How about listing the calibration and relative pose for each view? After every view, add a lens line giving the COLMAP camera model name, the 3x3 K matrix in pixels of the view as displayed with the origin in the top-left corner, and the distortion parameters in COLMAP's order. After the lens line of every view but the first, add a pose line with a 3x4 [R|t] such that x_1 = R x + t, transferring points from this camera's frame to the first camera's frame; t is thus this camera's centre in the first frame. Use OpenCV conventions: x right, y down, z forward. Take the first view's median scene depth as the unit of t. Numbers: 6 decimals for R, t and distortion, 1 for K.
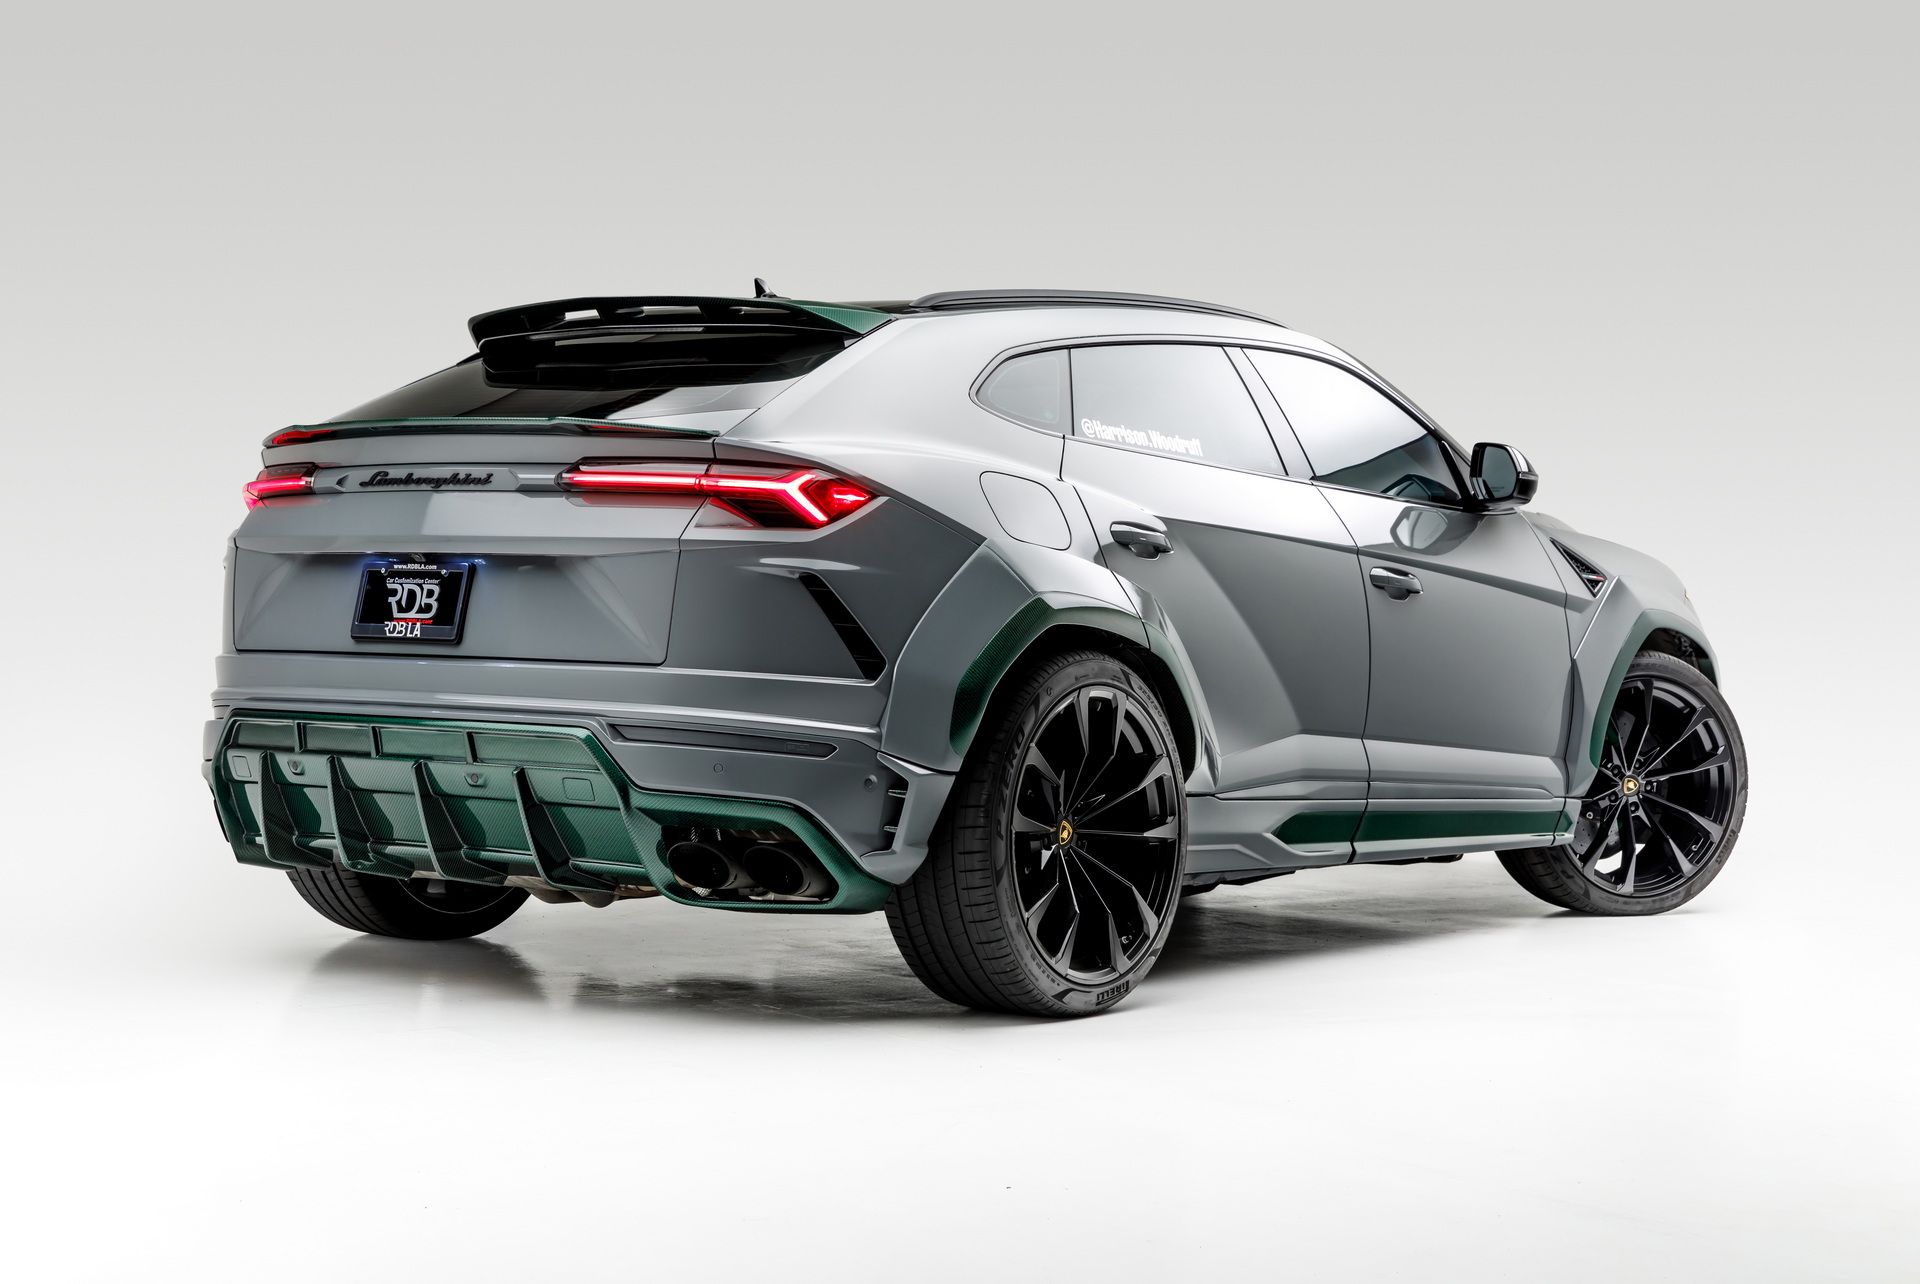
lens RADIAL K [[3632.5, 0, 960.0], [0, 3632.5, 642.0], [0, 0, 1]] dist [-0.024396, -0.056323]
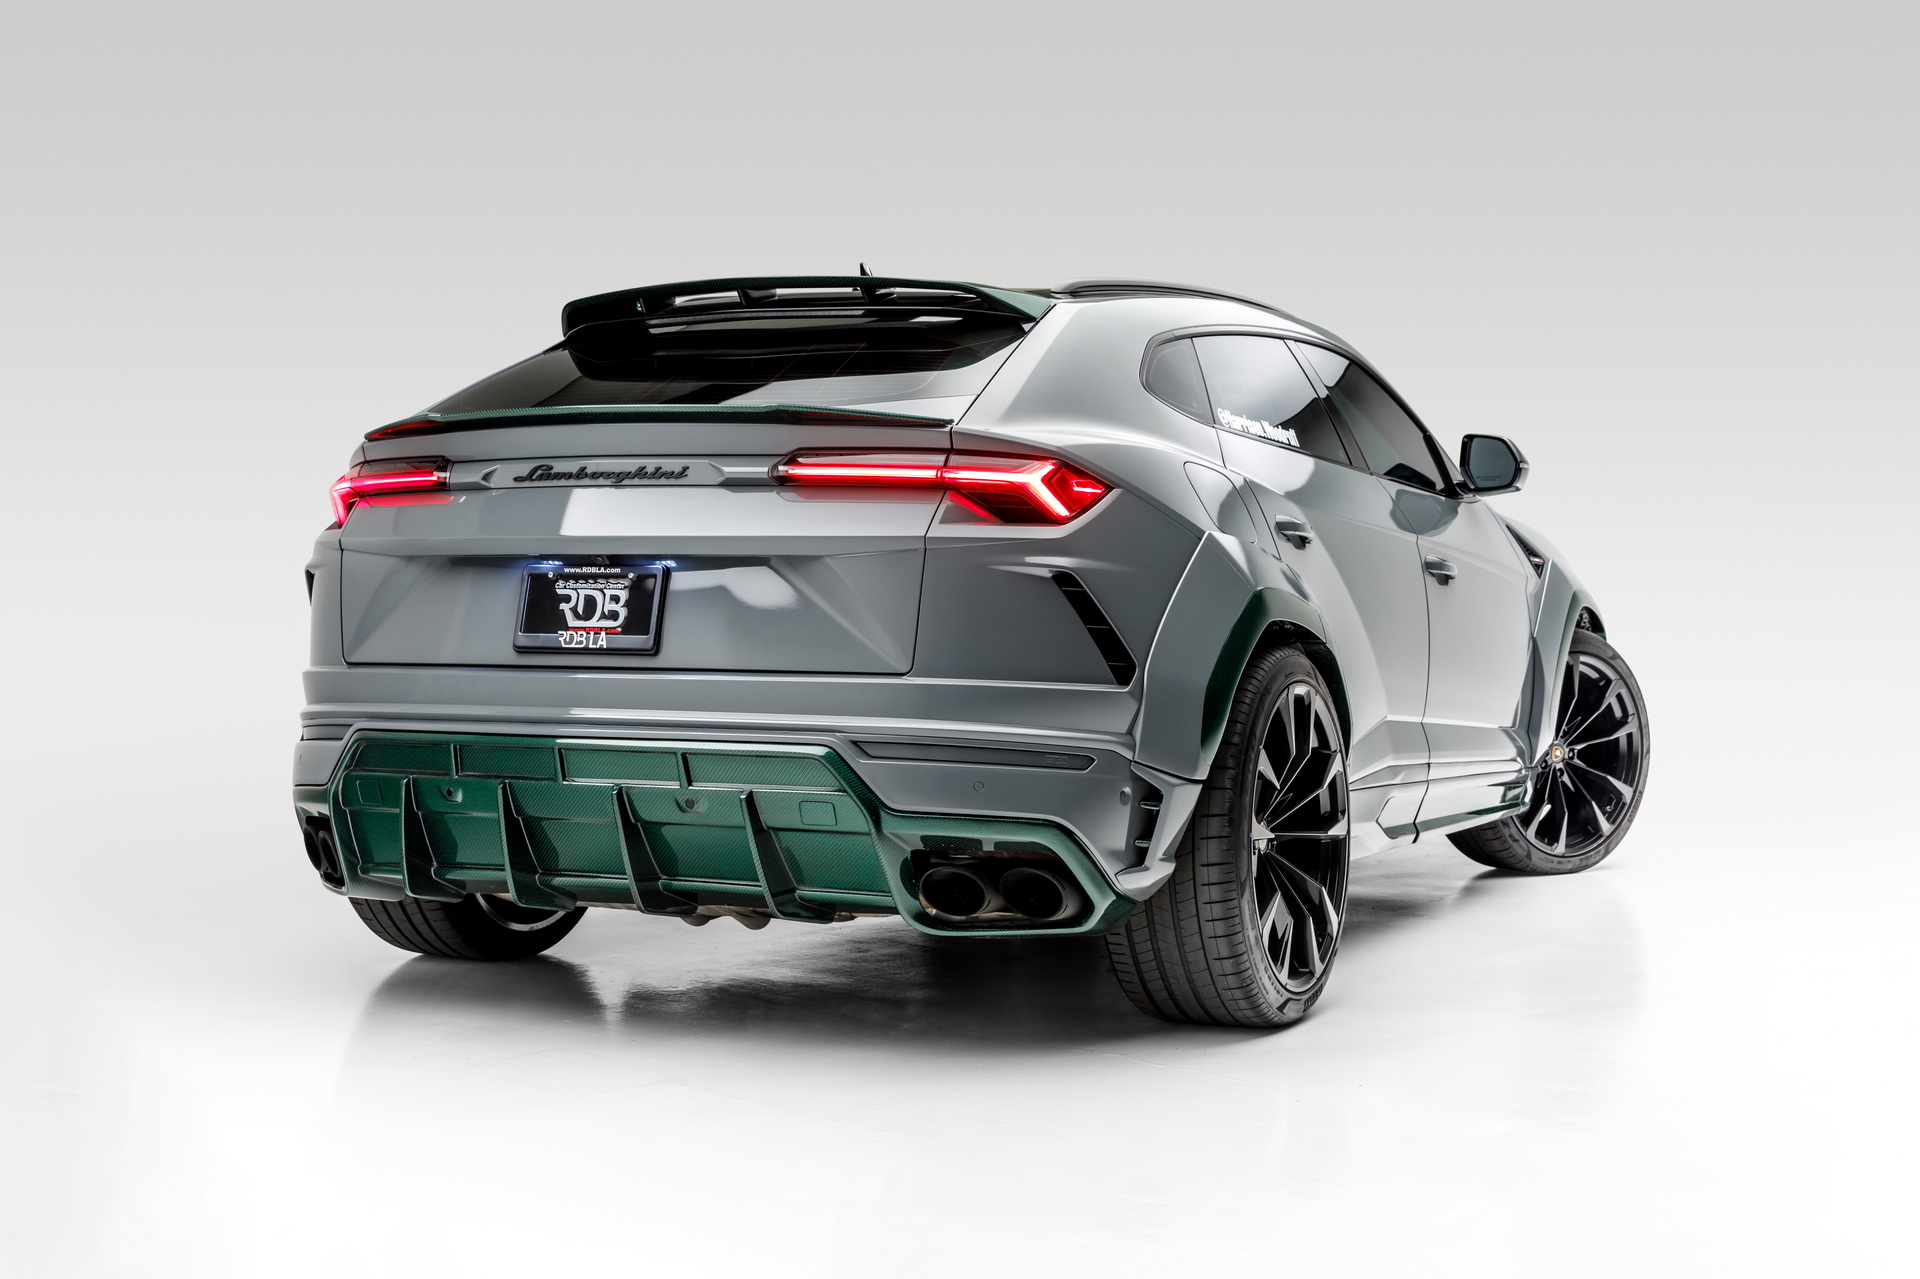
lens RADIAL K [[2827.1, 0, 1065.9], [0, 2827.1, 637.9], [0, 0, 1]] dist [-0.013173, -0.009985]
pose [[0.972550, -0.019605, 0.231866, -0.199515], [0.016825, 0.999761, 0.013960, -0.011651], [-0.232085, -0.009676, 0.972647, 0.287316]]
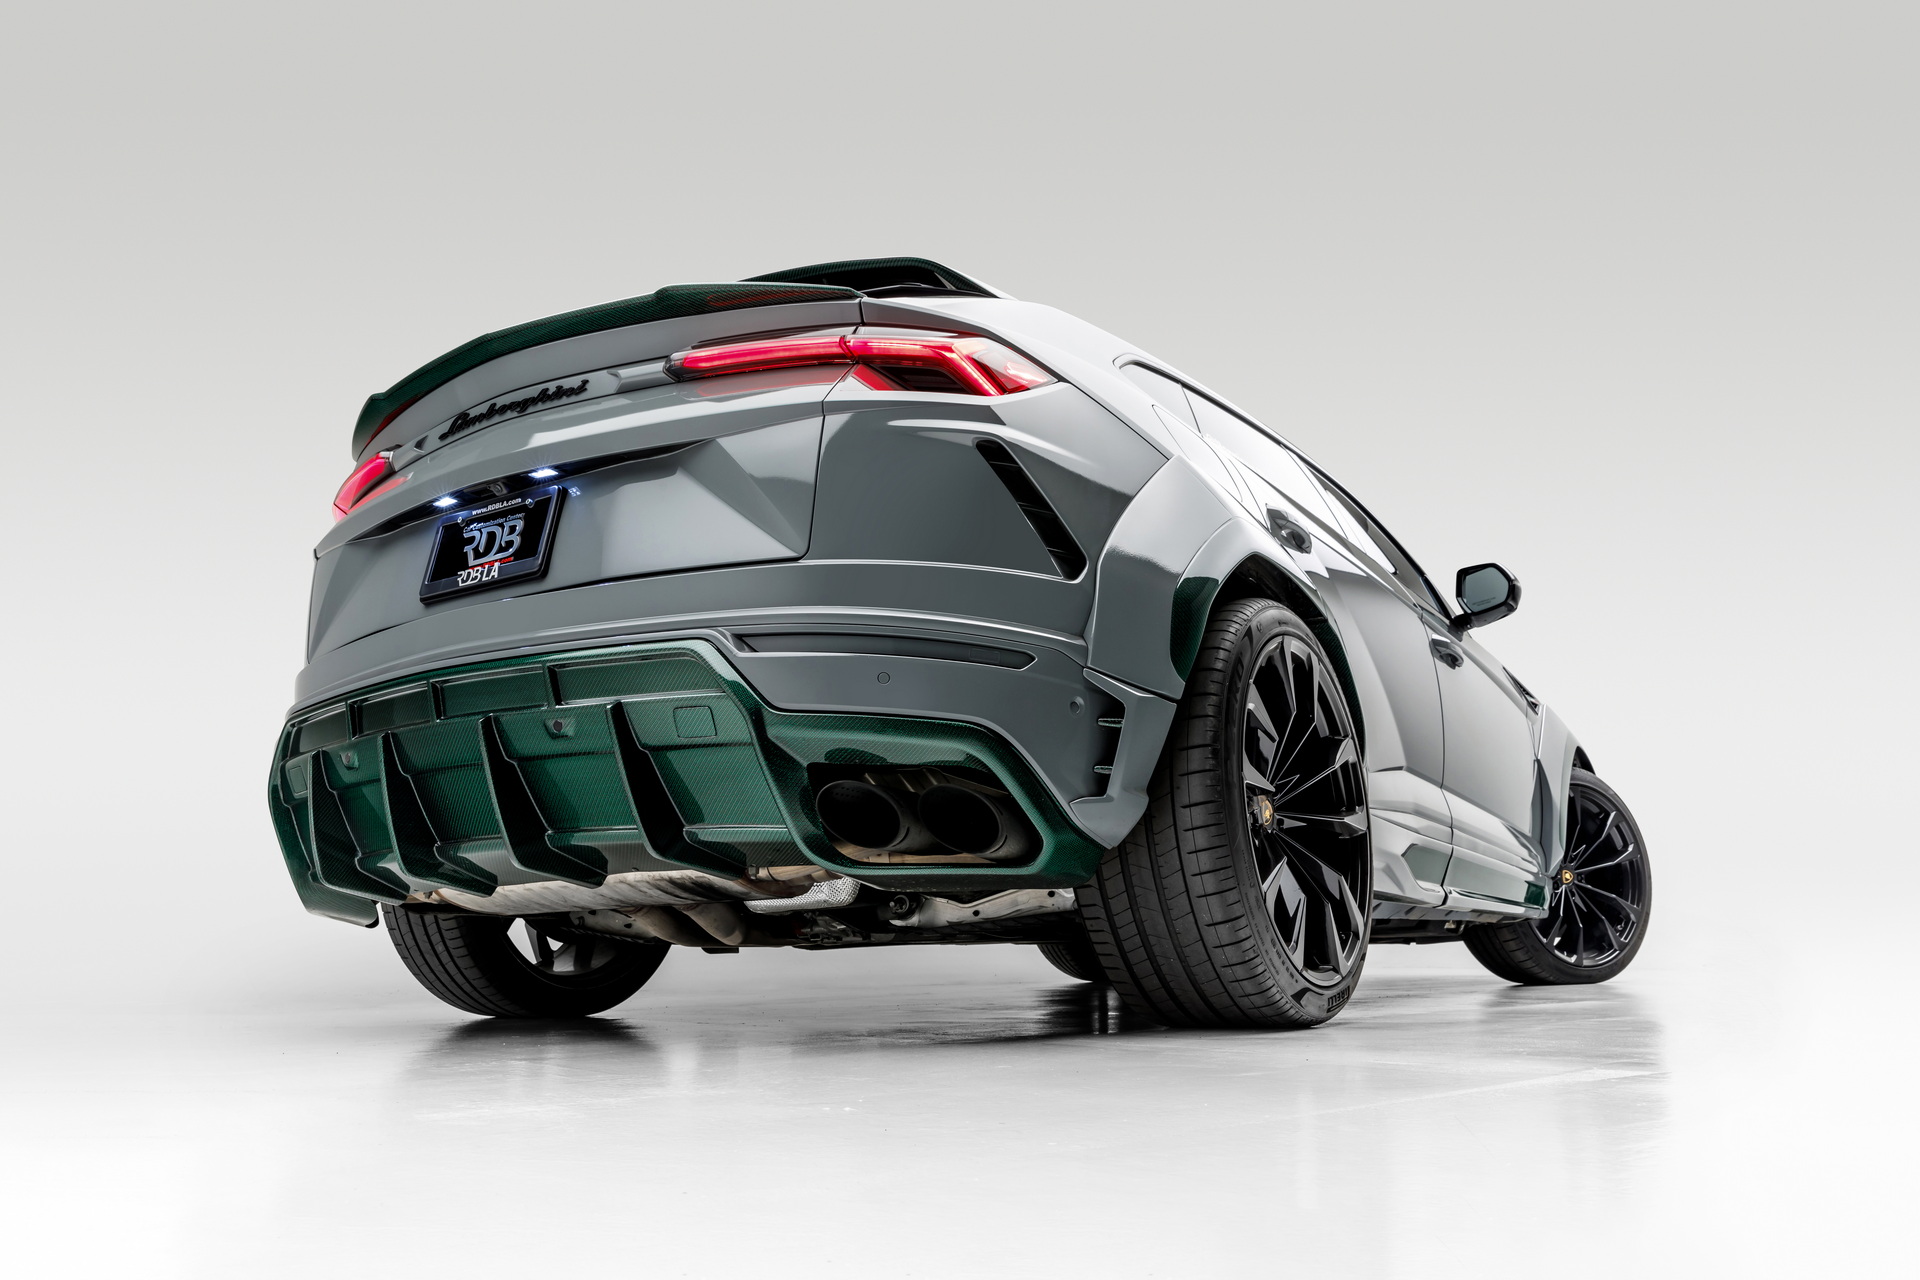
lens RADIAL K [[1517.6, 0, 964.7], [0, 1517.6, 703.7], [0, 0, 1]] dist [0.002181, -0.000707]
pose [[0.997129, -0.027182, 0.070669, -0.068706], [0.040274, 0.980760, -0.191018, 0.095065], [-0.064117, 0.193316, 0.979039, 0.661375]]
